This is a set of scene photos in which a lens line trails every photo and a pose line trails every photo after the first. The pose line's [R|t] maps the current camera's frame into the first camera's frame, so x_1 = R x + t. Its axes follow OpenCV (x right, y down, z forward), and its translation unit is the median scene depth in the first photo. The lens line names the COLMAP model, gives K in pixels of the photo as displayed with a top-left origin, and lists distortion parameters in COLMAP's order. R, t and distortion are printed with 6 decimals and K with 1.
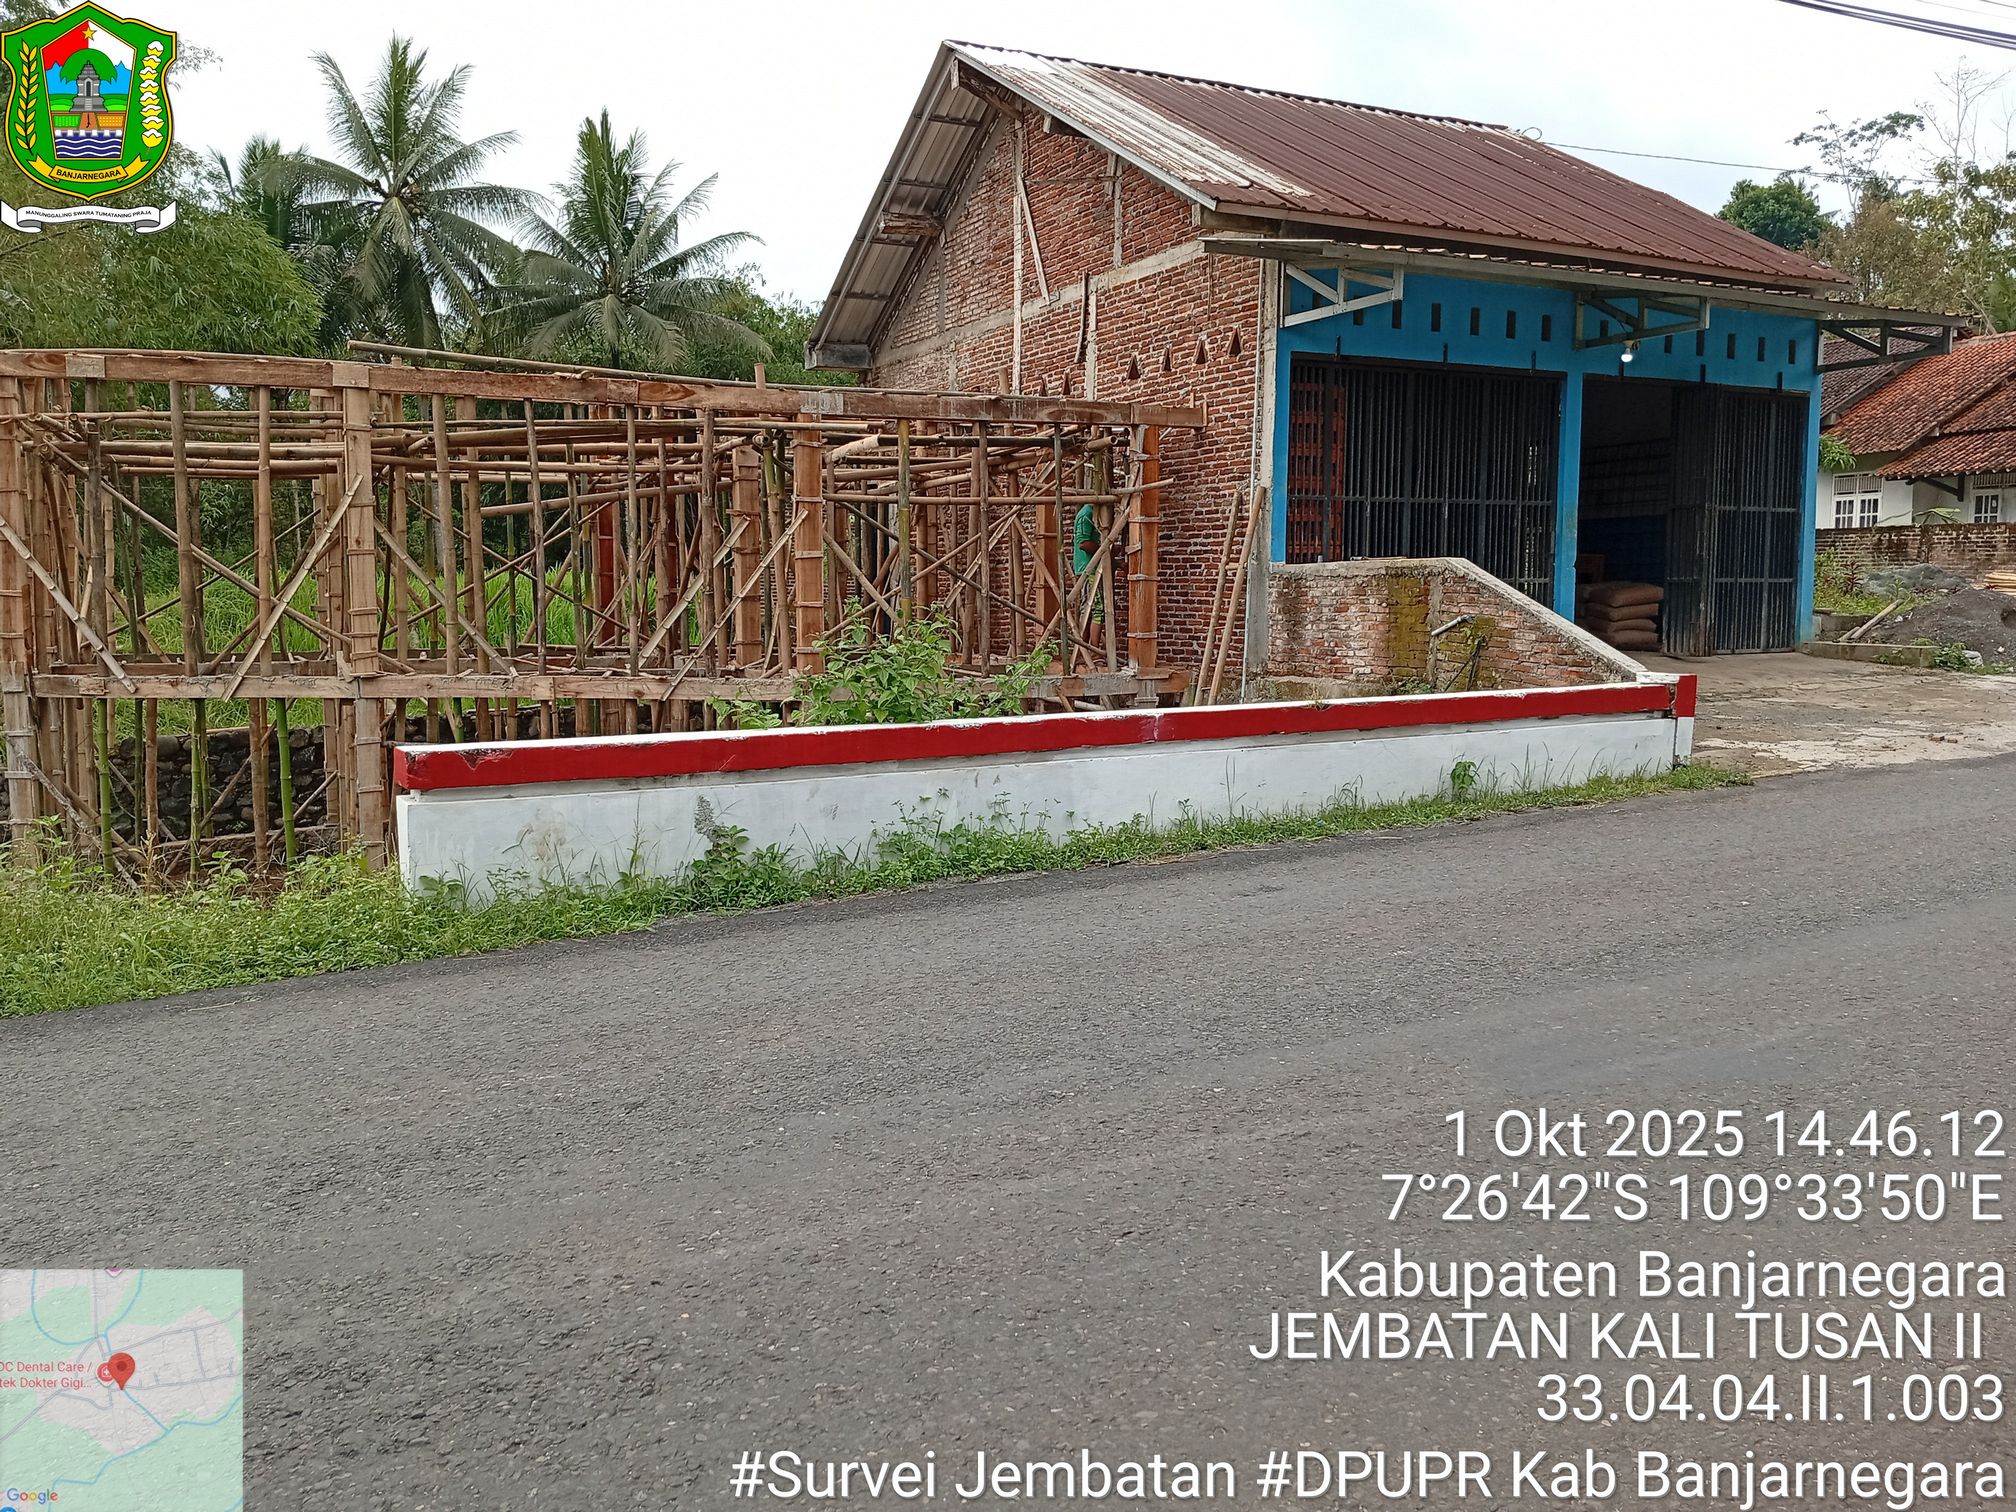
lens RADIAL K [[1673.2, 0, 1001.0], [0, 1673.2, 786.7], [0, 0, 1]] dist [0.115444, -0.235884]
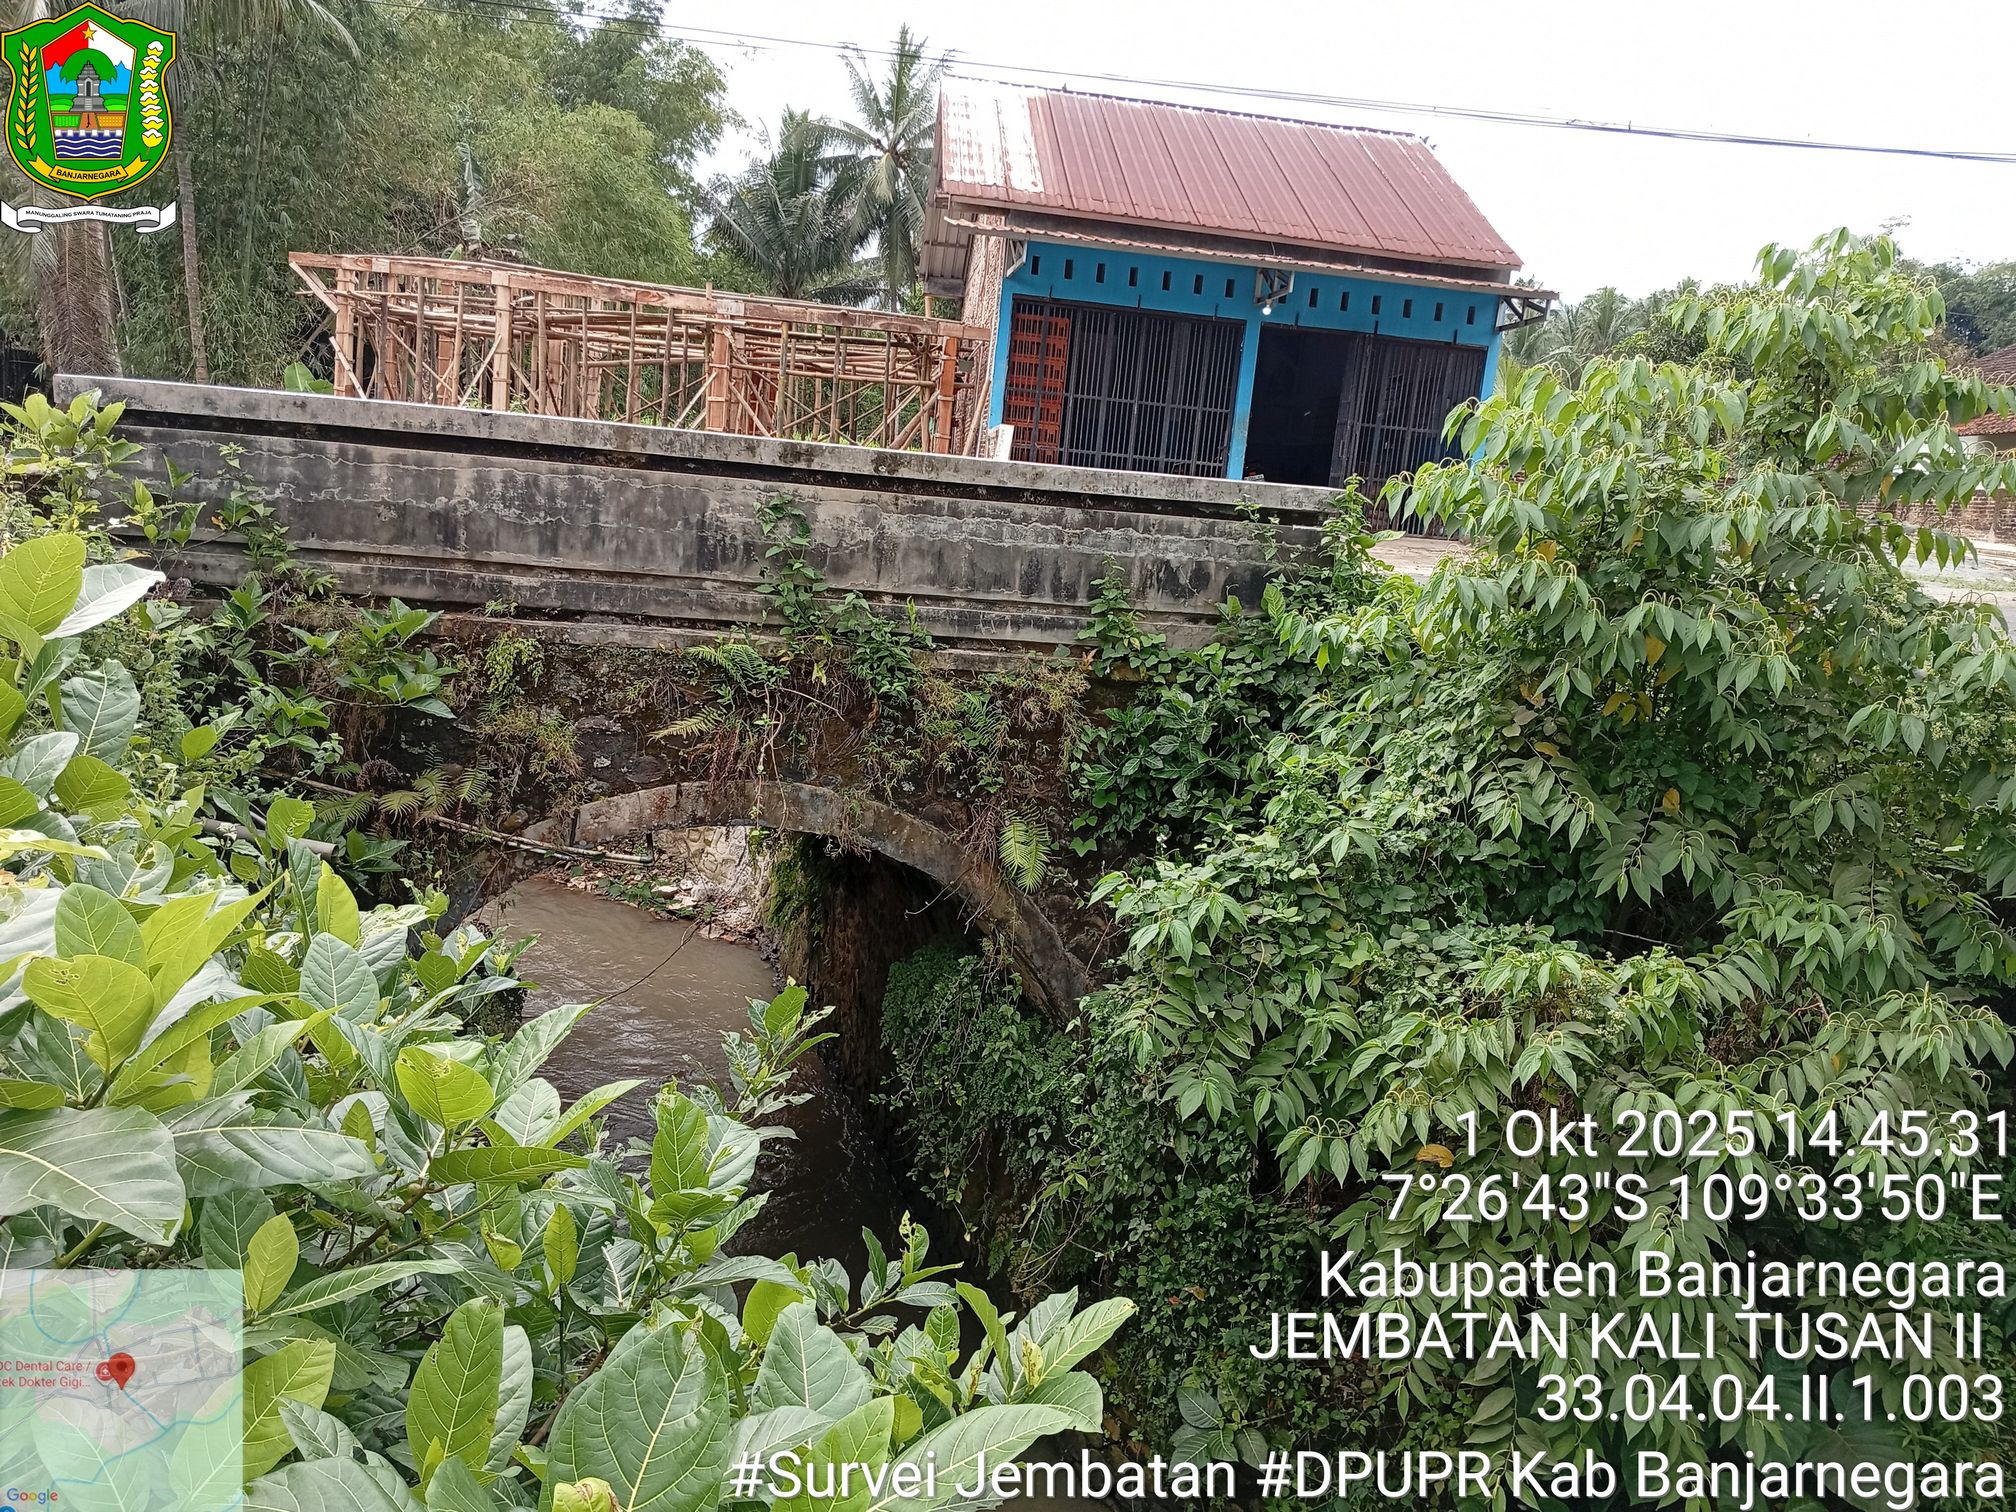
lens RADIAL K [[1553.0, 0, 1008.0], [0, 1553.0, 756.0], [0, 0, 1]] dist [0.107704, -0.190833]
pose [[0.936024, 0.145941, -0.320251, 0.617419], [-0.134472, 0.989232, 0.057768, 0.072043], [0.325233, -0.011008, 0.945570, -0.327558]]
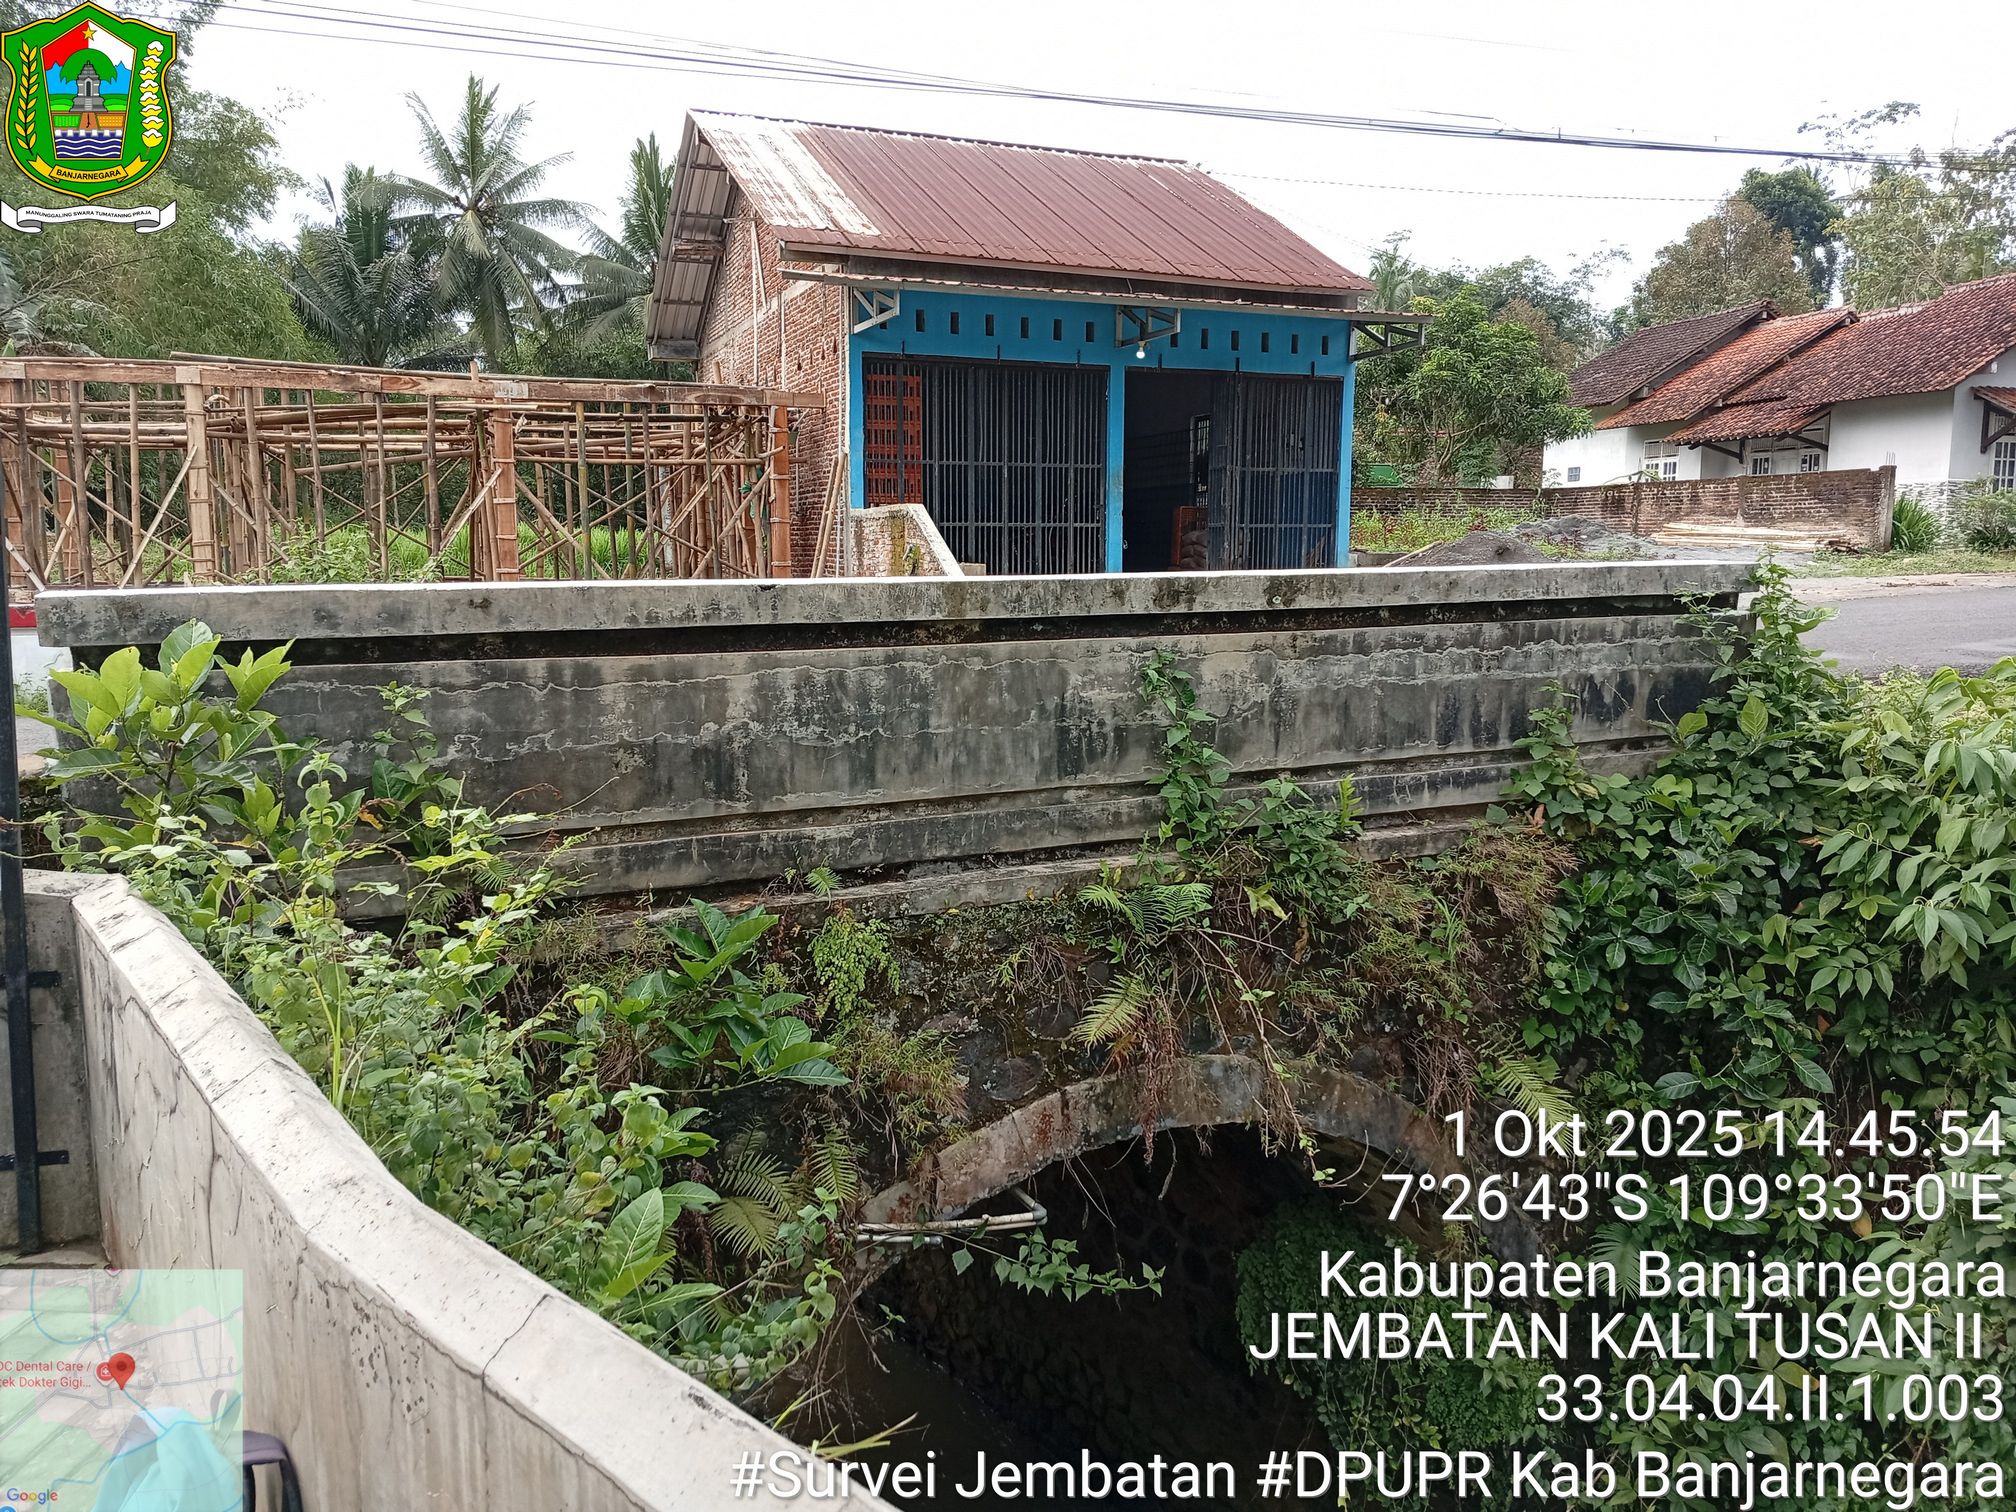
lens RADIAL K [[1553.0, 0, 1008.0], [0, 1553.0, 756.0], [0, 0, 1]] dist [0.107704, -0.190833]
pose [[0.997280, 0.009392, -0.073111, 0.341914], [-0.008564, 0.999896, 0.011630, 0.044274], [0.073213, -0.010972, 0.997256, -0.214822]]
